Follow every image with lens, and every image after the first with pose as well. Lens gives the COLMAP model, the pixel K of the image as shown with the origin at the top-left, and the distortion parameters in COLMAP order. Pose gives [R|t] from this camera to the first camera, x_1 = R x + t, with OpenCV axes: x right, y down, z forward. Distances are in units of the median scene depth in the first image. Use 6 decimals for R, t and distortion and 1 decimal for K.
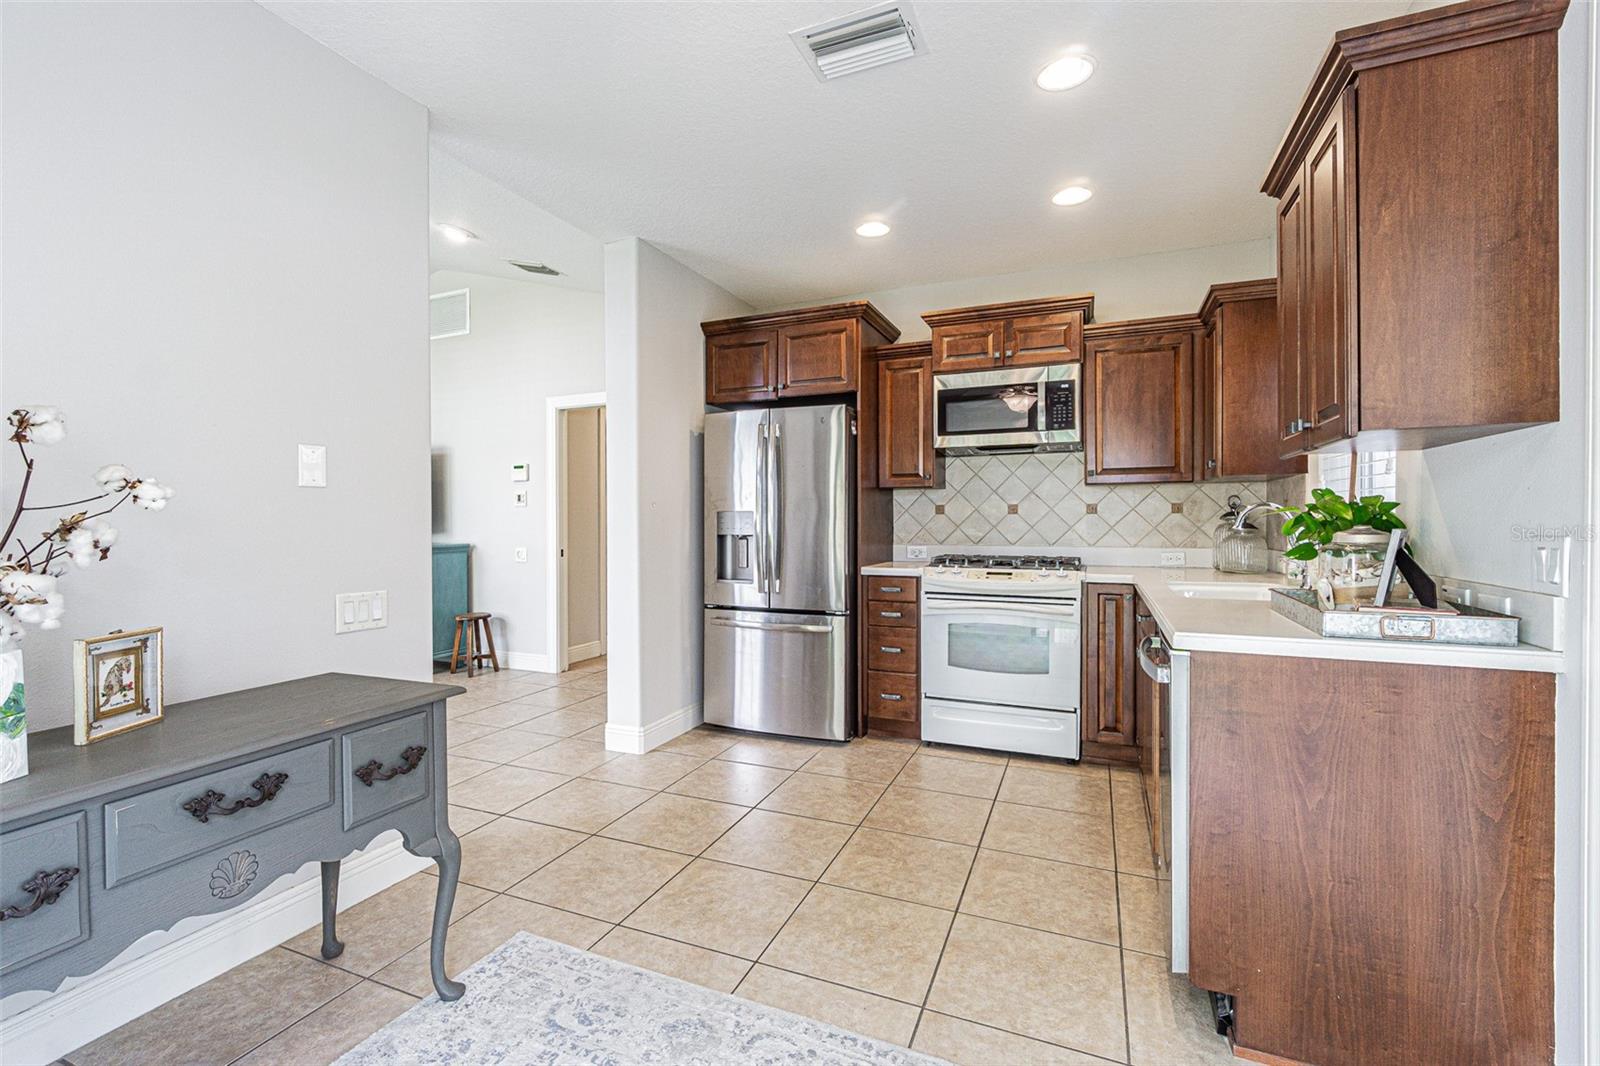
lens RADIAL K [[711.8, 0, 783.9], [0, 711.8, 520.0], [0, 0, 1]] dist [-0.001834, -0.000128]
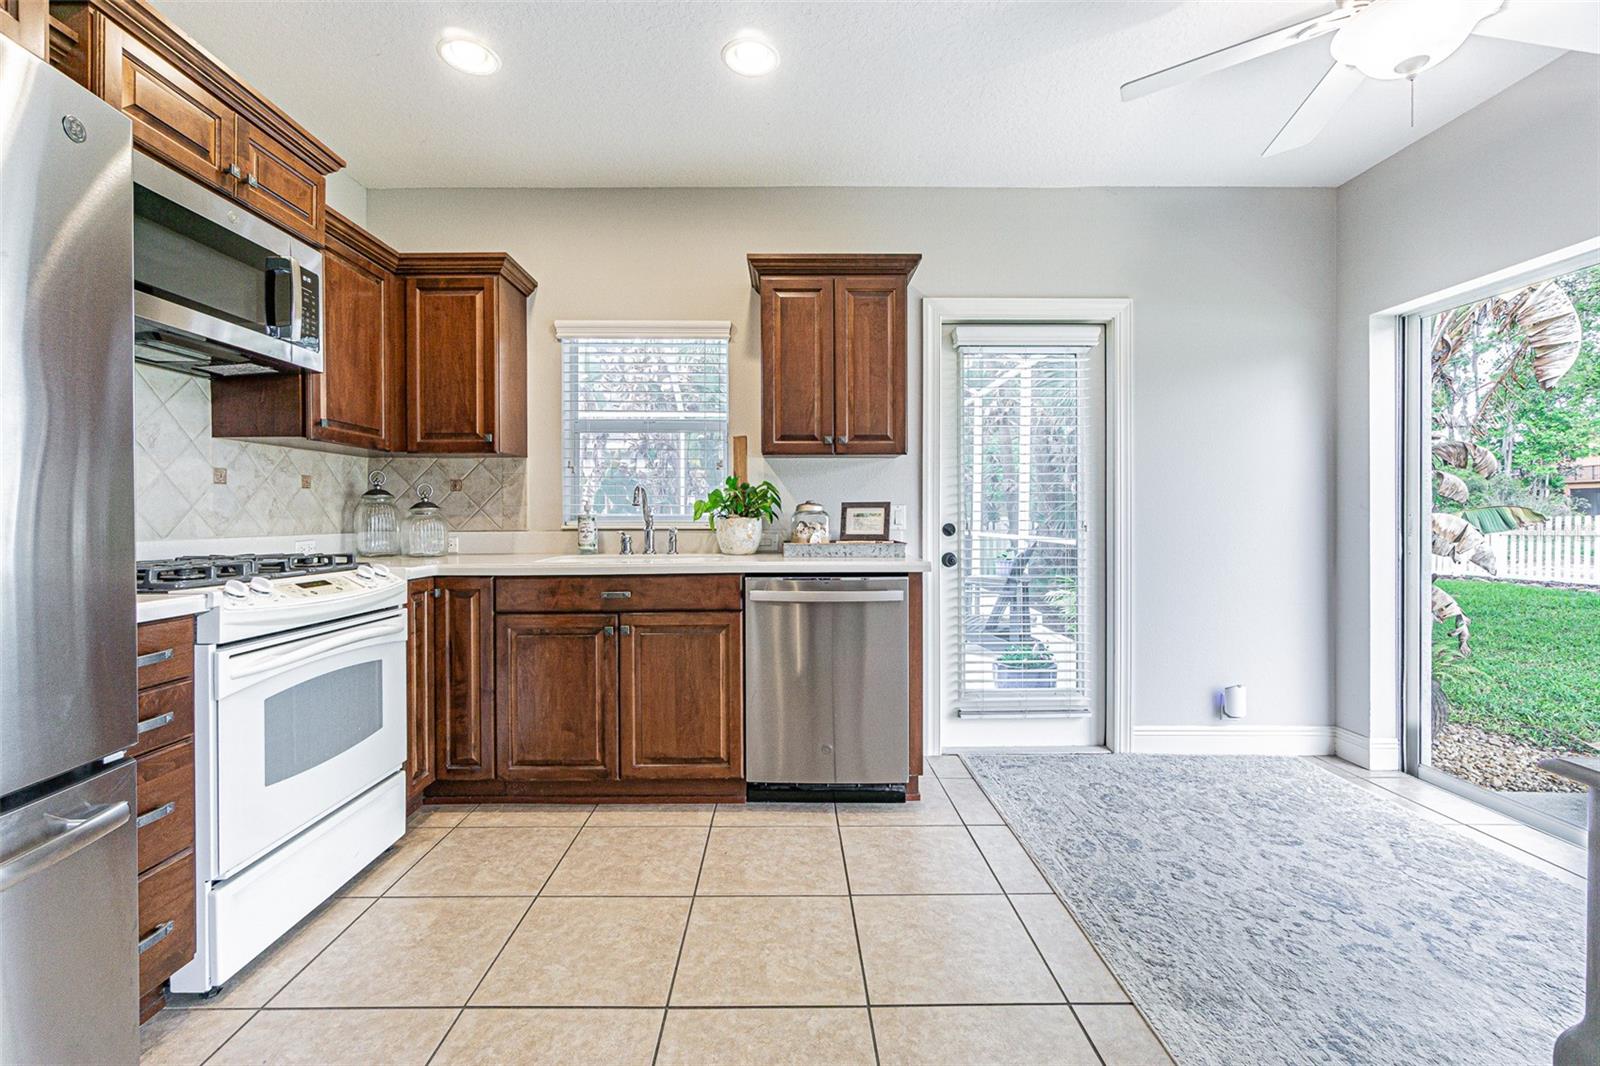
lens RADIAL K [[692.8, 0, 793.2], [0, 692.8, 519.9], [0, 0, 1]] dist [-0.000544, 0.000432]
pose [[-0.417743, -0.001303, 0.908564, -0.331074], [0.002580, 0.999993, 0.002620, 0.023357], [-0.908562, 0.003439, -0.417737, 0.840367]]
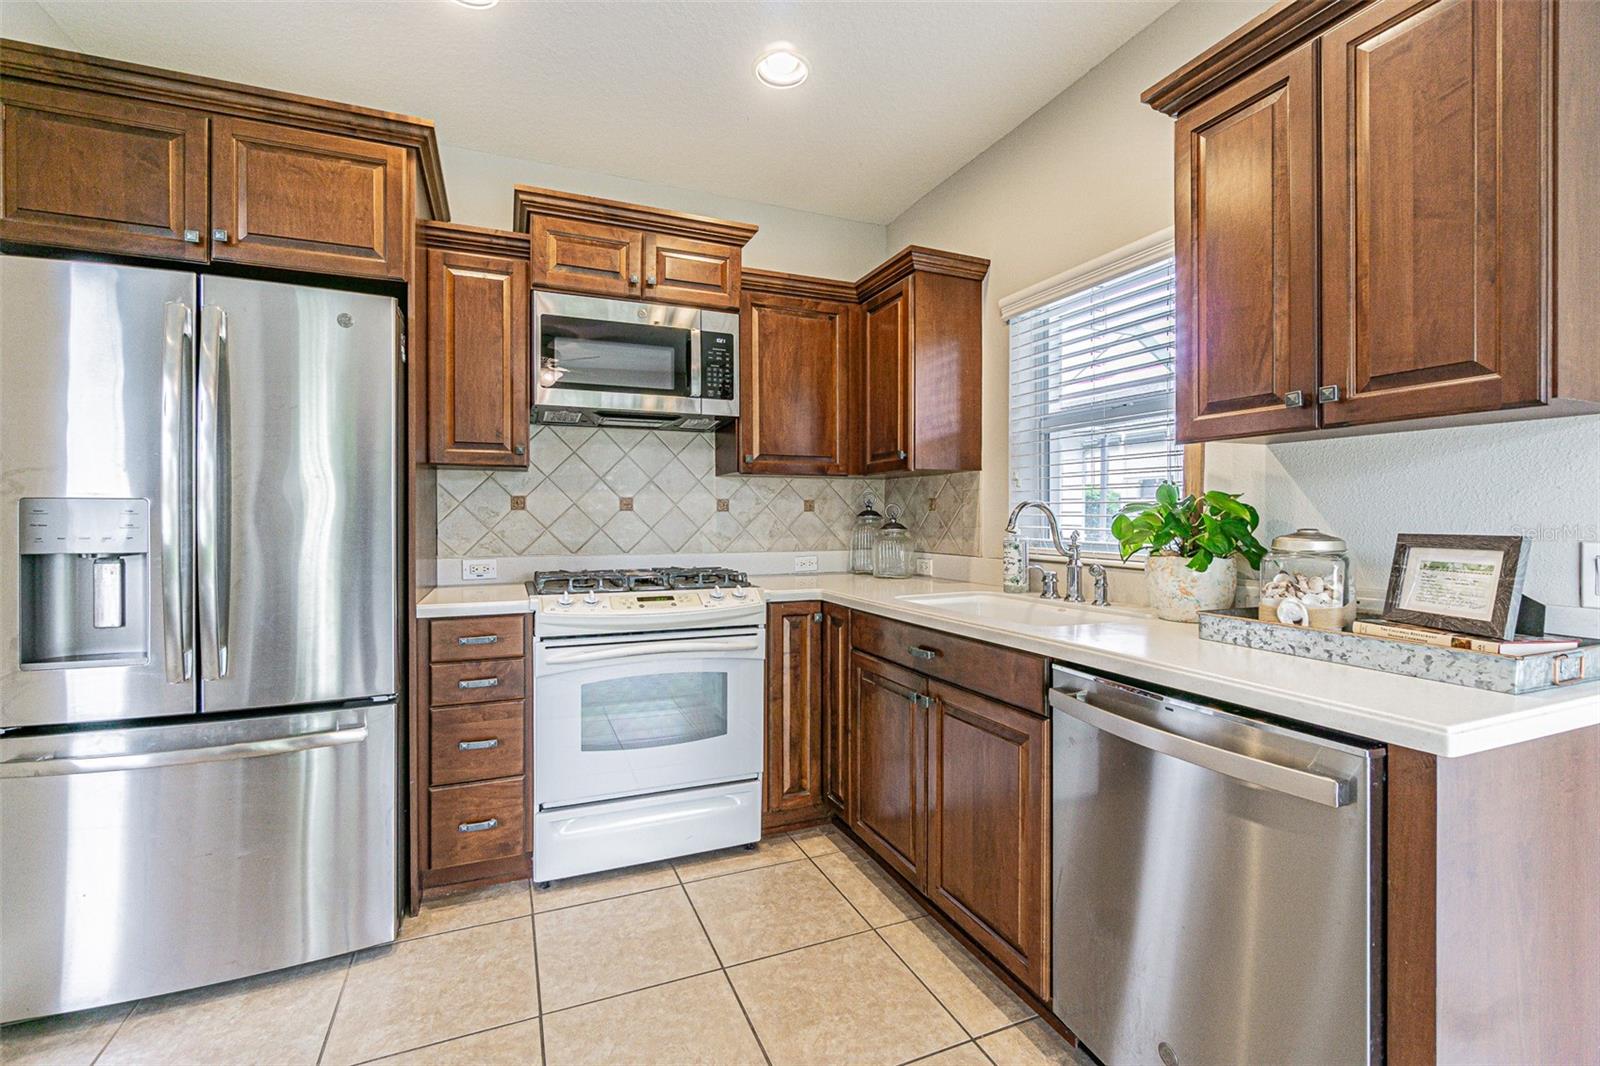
lens RADIAL K [[692.8, 0, 793.2], [0, 692.8, 519.9], [0, 0, 1]] dist [-0.000544, 0.000432]
pose [[0.687122, -0.001541, 0.726540, -0.082053], [-0.002347, 0.999988, 0.004341, -0.002623], [-0.726538, -0.004688, 0.687110, 0.428275]]
